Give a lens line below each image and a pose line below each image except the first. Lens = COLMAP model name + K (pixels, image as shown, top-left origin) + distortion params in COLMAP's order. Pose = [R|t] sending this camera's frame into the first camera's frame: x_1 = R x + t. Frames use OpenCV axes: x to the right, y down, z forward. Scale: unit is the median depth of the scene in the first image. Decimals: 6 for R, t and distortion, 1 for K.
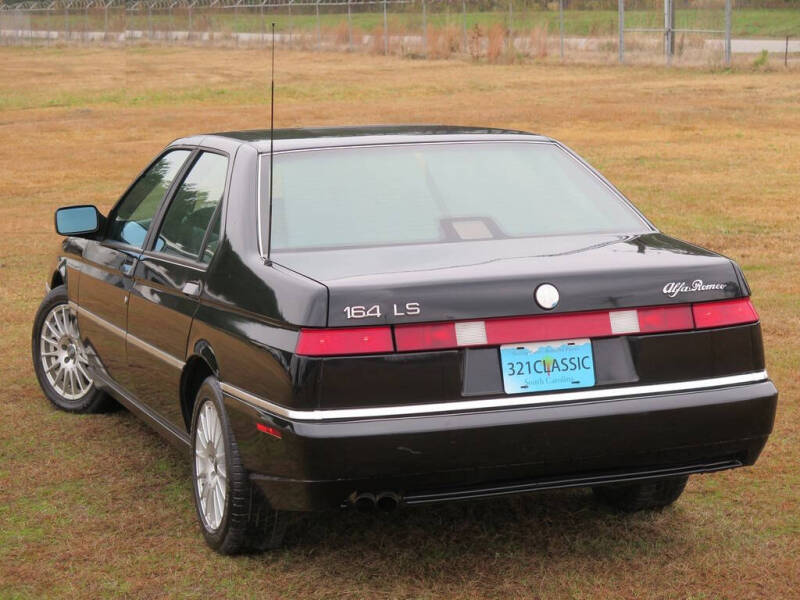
lens RADIAL K [[1678.1, 0, 409.9], [0, 1678.1, 322.5], [0, 0, 1]] dist [0.761007, -11.257211]
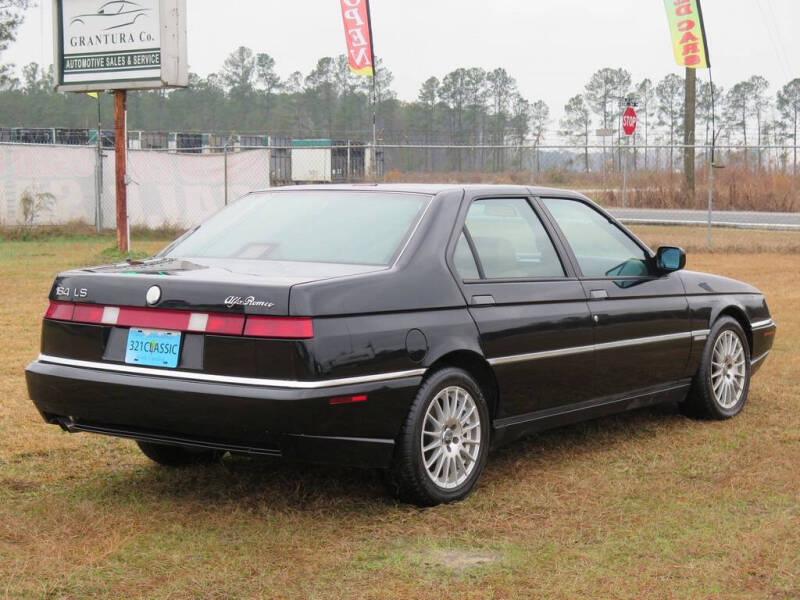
lens RADIAL K [[1628.8, 0, 400.0], [0, 1628.8, 300.0], [0, 0, 1]] dist [-0.033682, 0.100556]
pose [[0.518785, 0.089786, -0.850177, 1.258513], [-0.121793, 0.992088, 0.030454, -0.073345], [0.846185, 0.087747, 0.525616, 0.485111]]
